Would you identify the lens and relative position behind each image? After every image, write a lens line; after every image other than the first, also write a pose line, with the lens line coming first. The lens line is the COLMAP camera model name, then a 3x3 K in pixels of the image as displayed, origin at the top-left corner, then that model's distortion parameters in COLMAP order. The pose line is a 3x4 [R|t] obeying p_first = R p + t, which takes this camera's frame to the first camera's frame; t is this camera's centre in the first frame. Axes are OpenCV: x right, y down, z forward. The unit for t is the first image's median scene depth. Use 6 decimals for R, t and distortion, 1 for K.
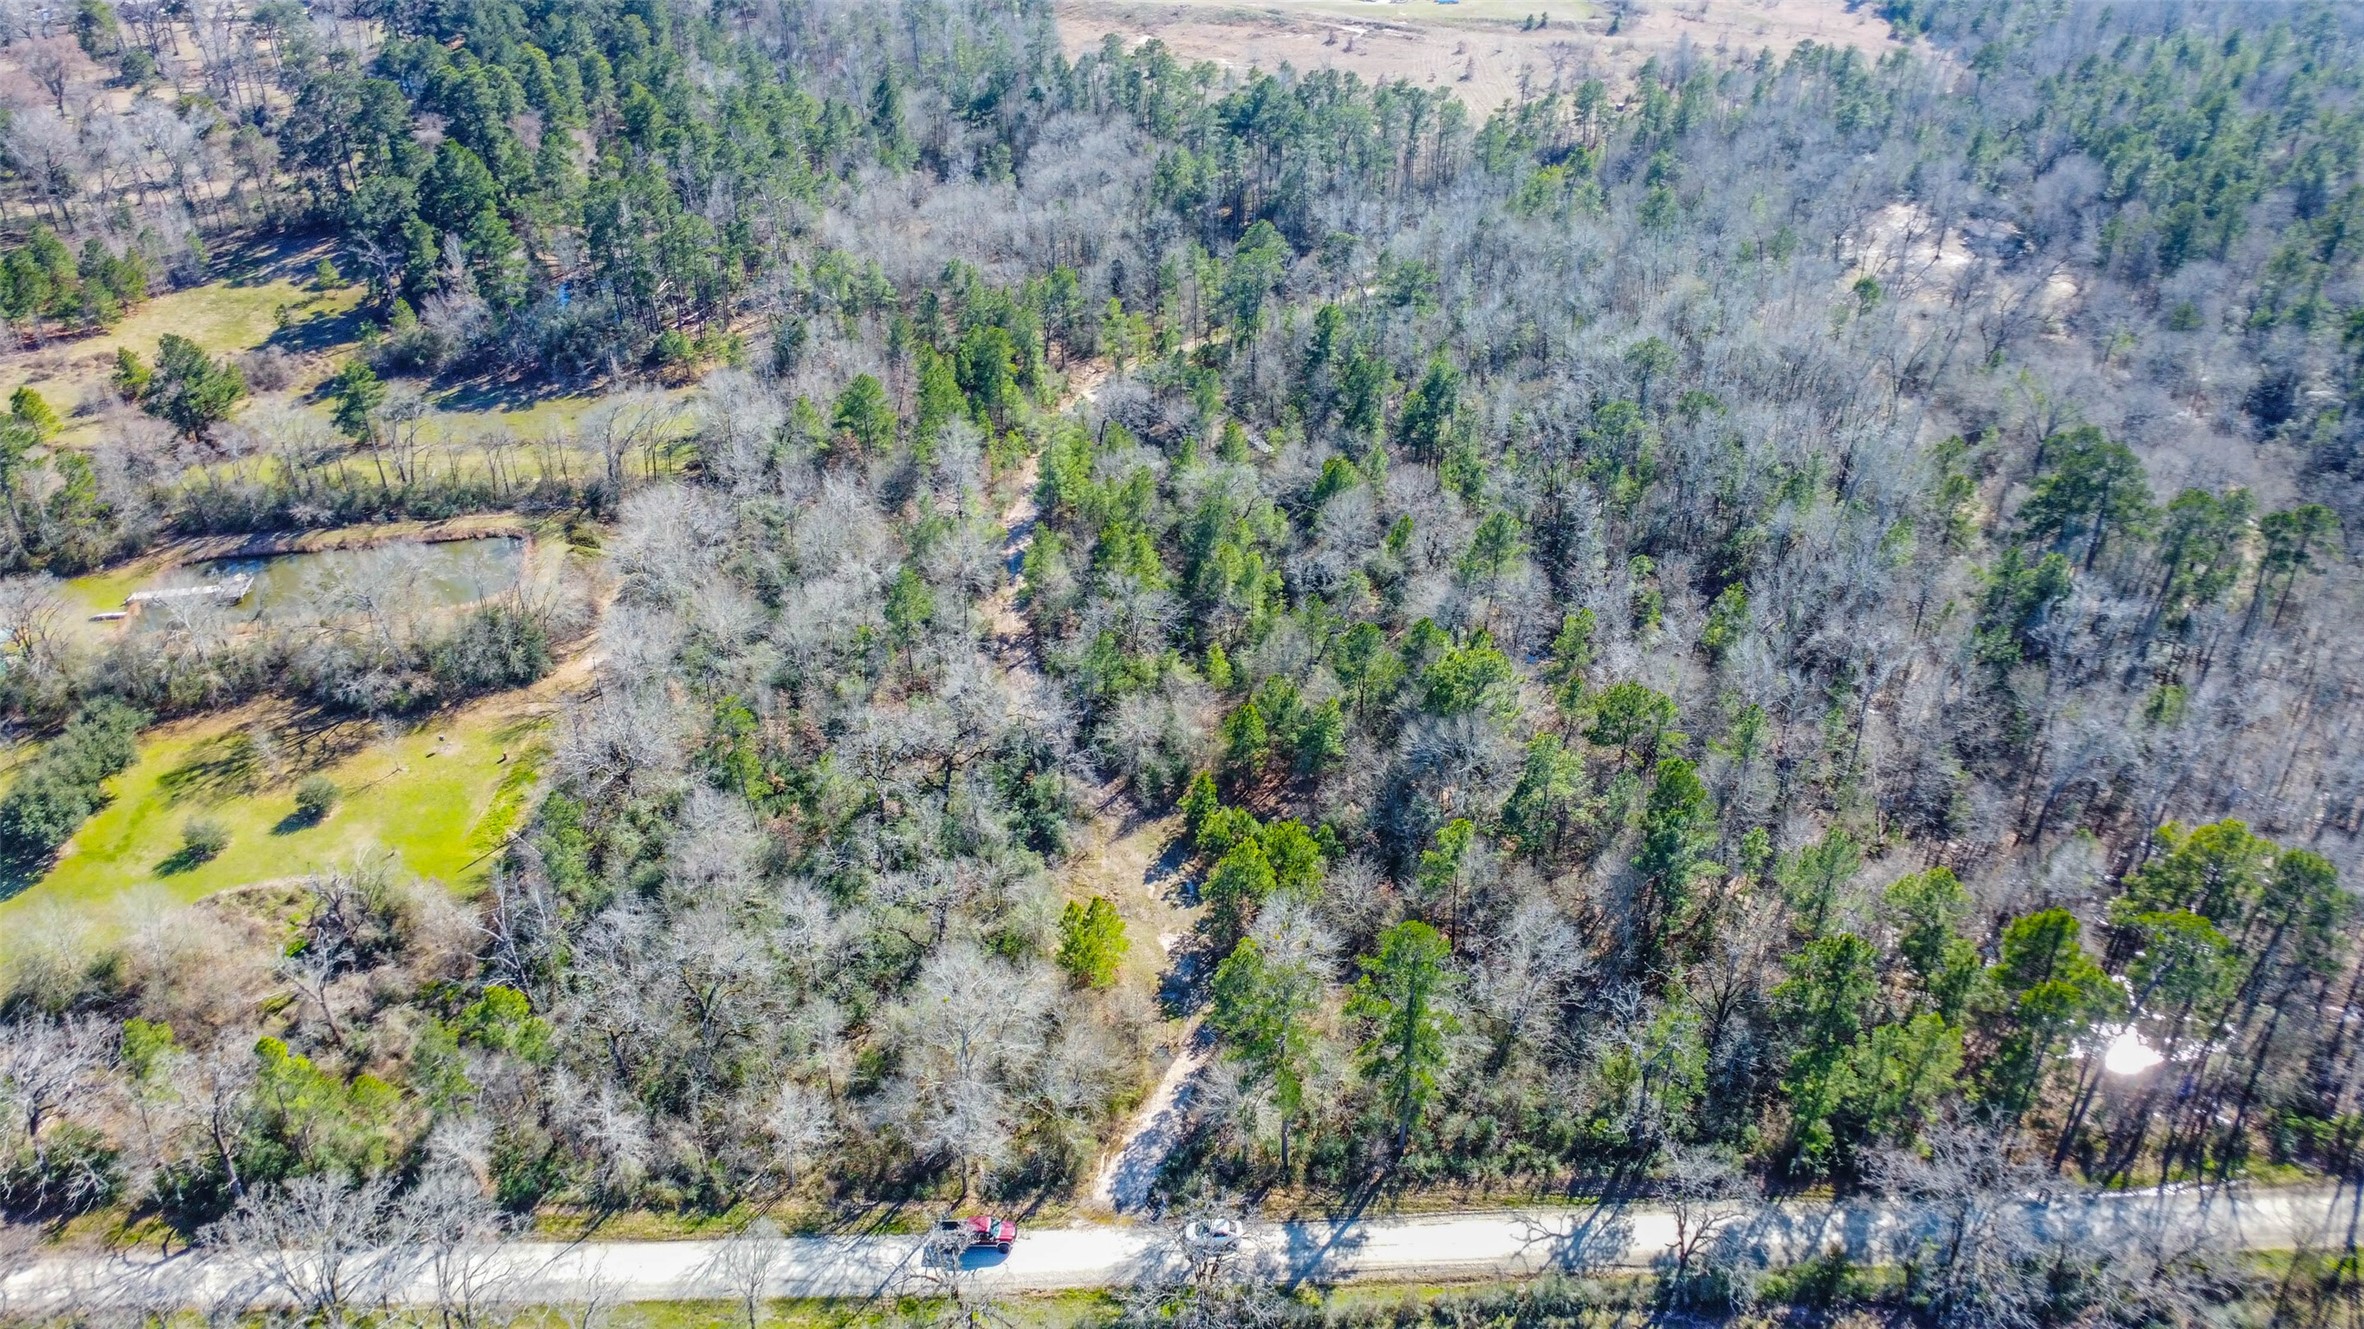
lens RADIAL K [[1684.7, 0, 1183.6], [0, 1684.7, 657.5], [0, 0, 1]] dist [-0.017005, -0.008514]
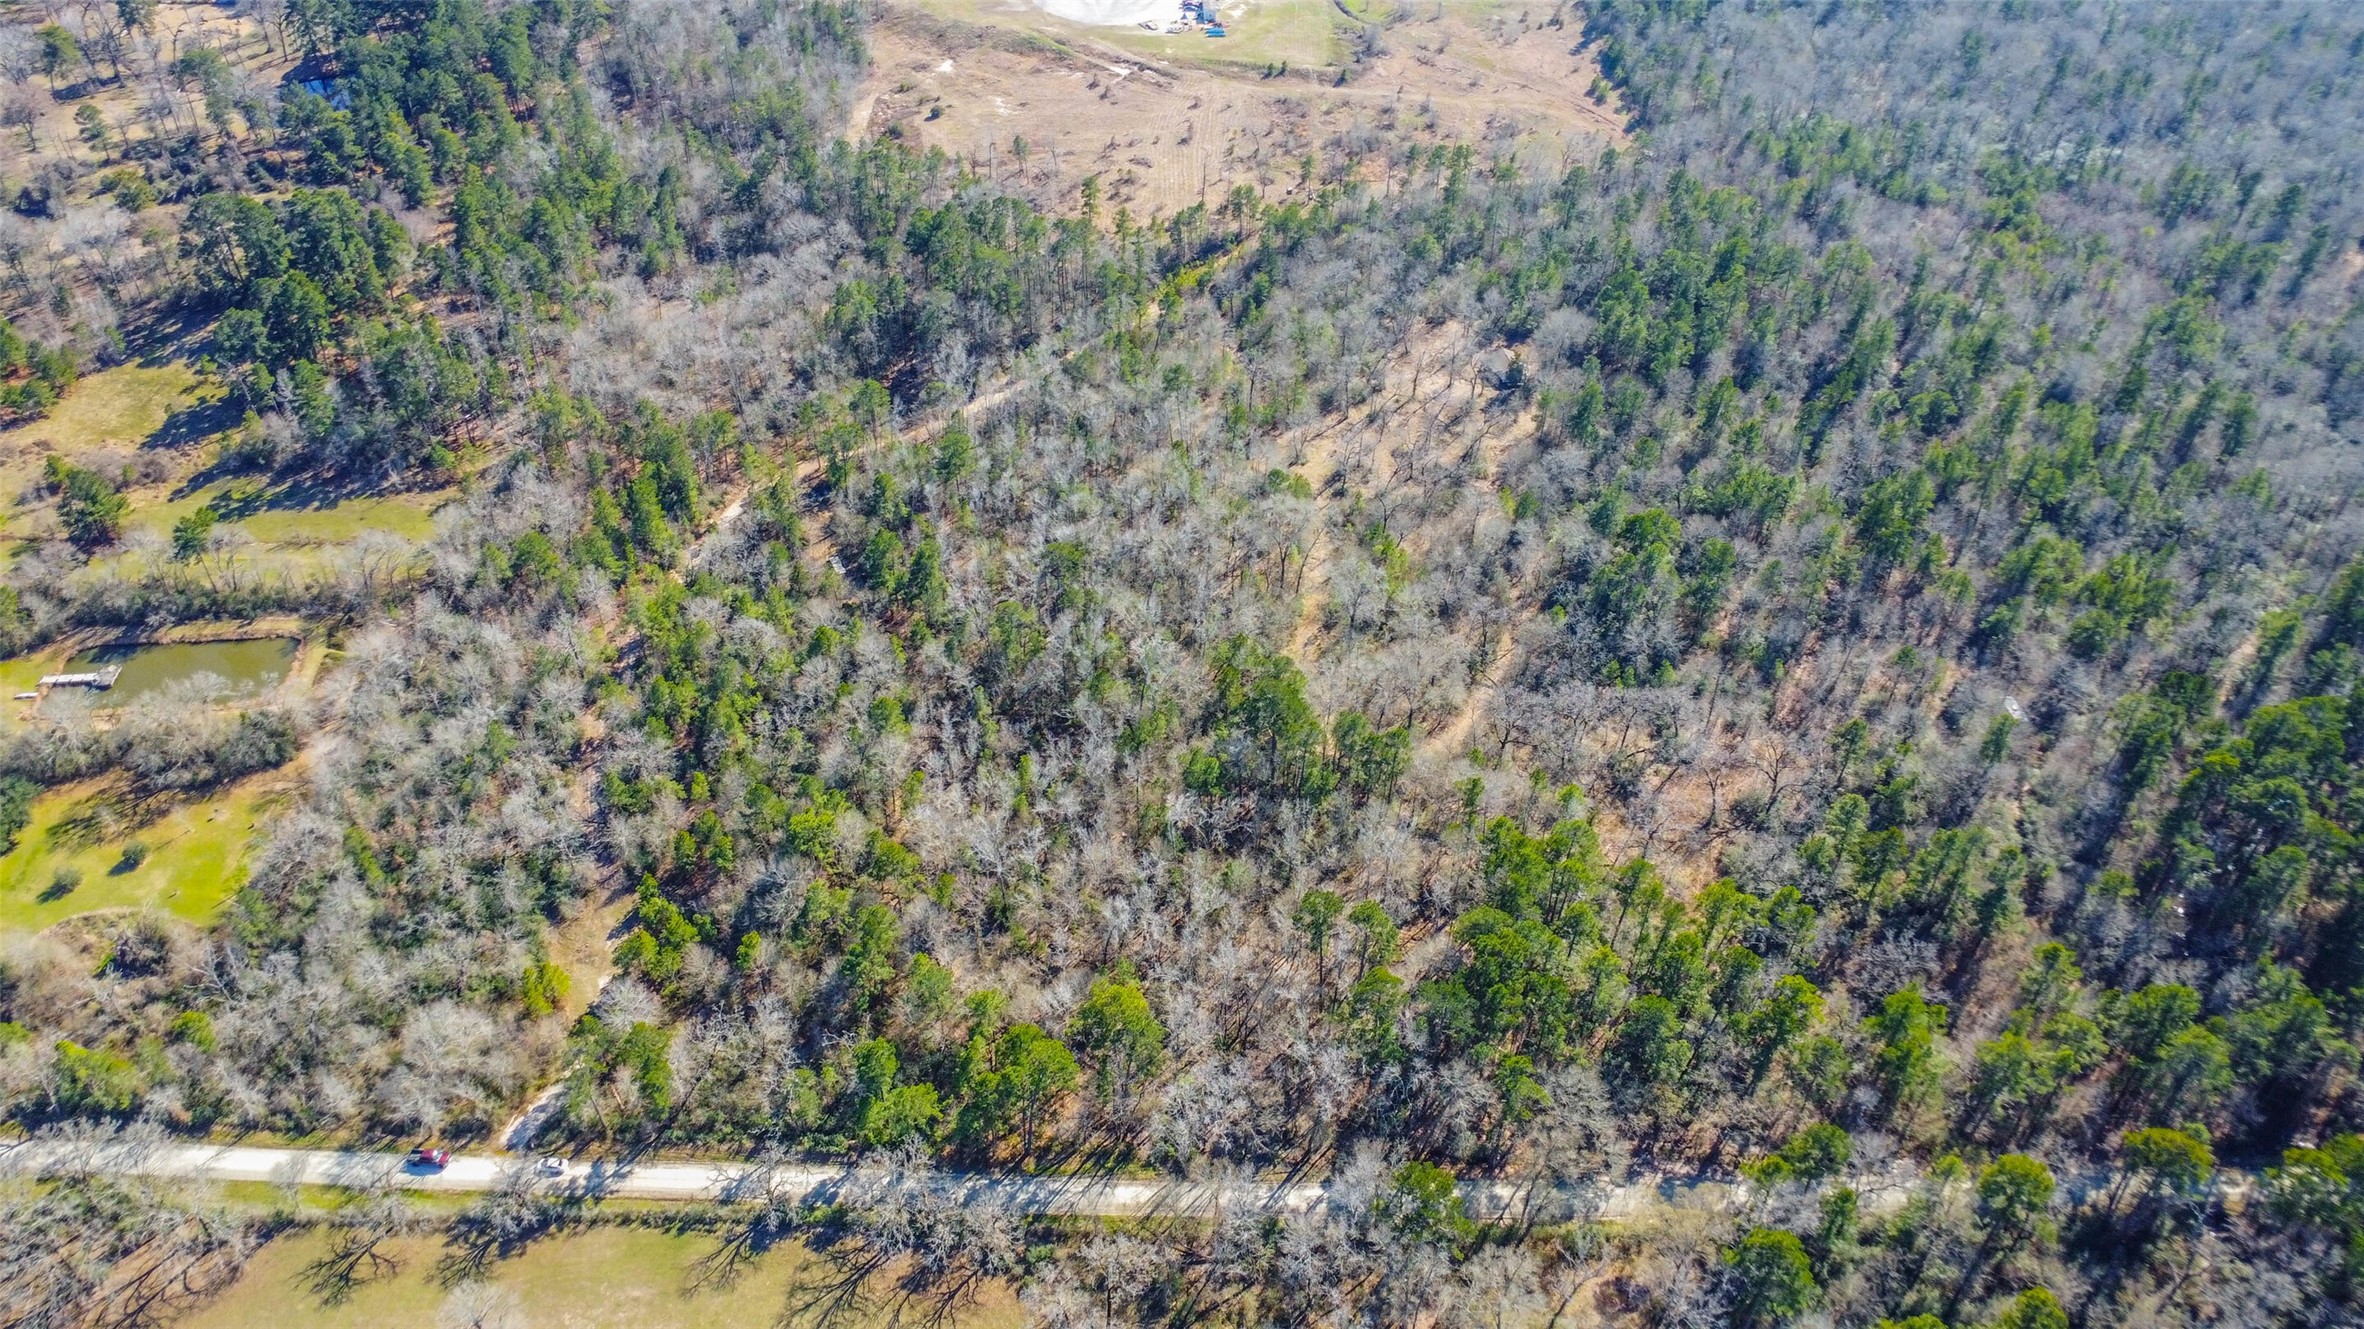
lens RADIAL K [[1684.7, 0, 1175.2], [0, 1684.7, 661.2], [0, 0, 1]] dist [-0.017005, -0.008514]
pose [[0.997677, 0.055263, -0.039827, 0.549030], [-0.048635, 0.987252, 0.151552, -0.390067], [0.047695, -0.149263, 0.987647, -0.543839]]
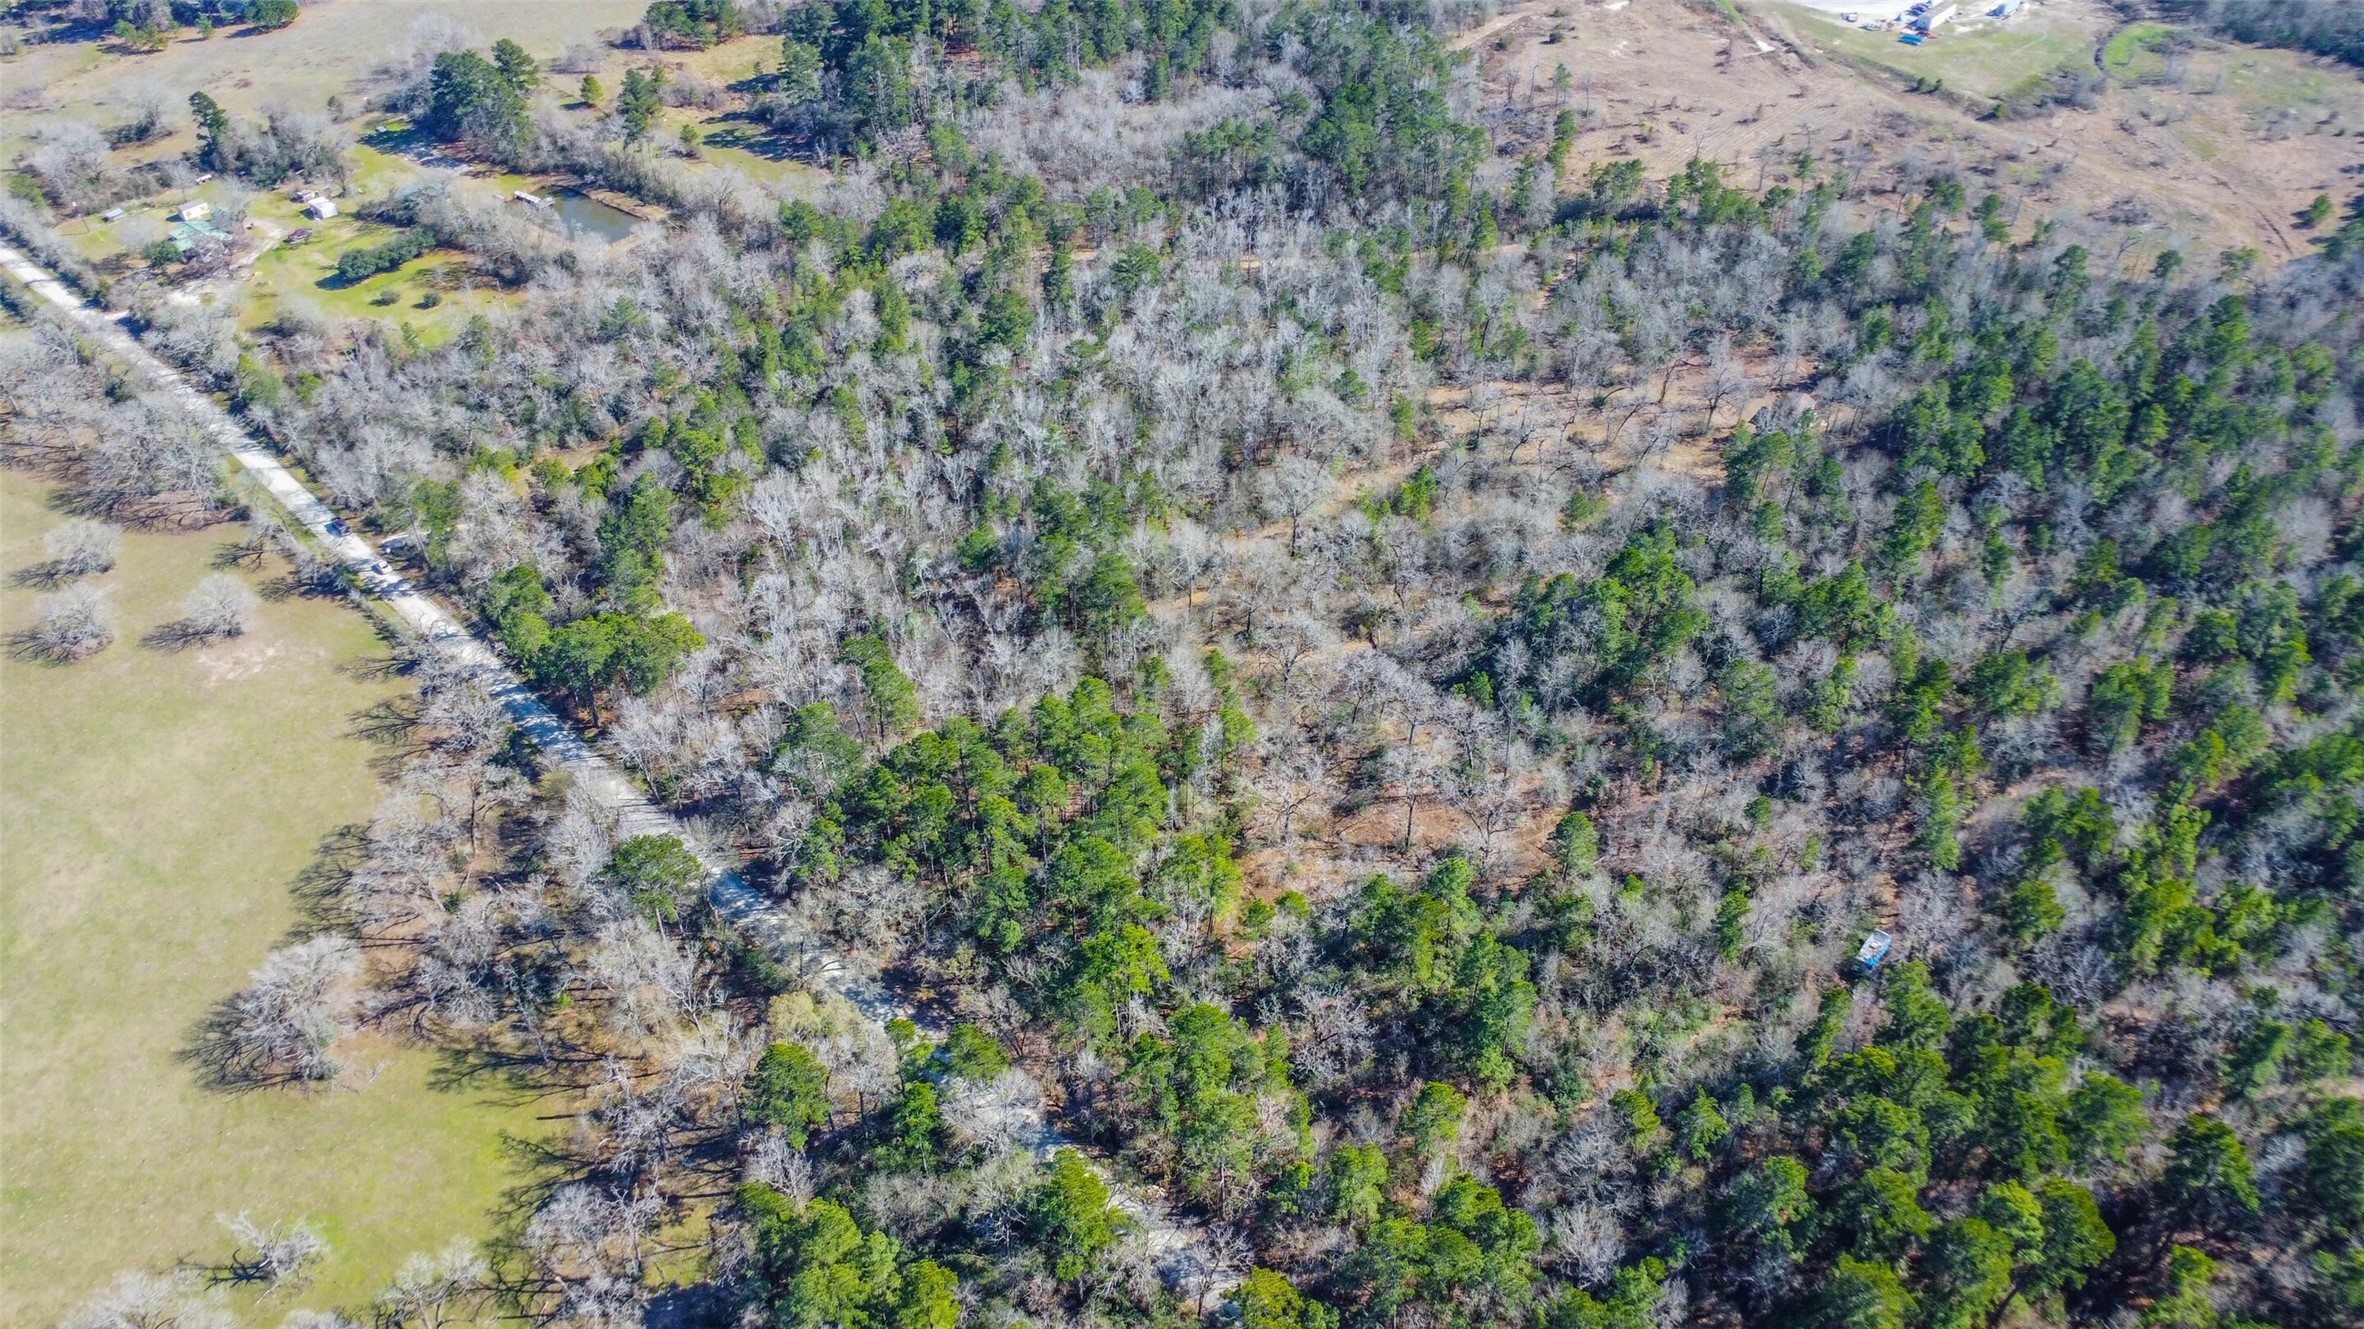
lens RADIAL K [[1684.7, 0, 1169.1], [0, 1684.7, 672.1], [0, 0, 1]] dist [-0.017005, -0.008514]
pose [[0.681241, 0.471459, -0.560034, 1.646603], [-0.375933, 0.881736, 0.284984, -0.484427], [0.628160, 0.016392, 0.777912, -0.151958]]
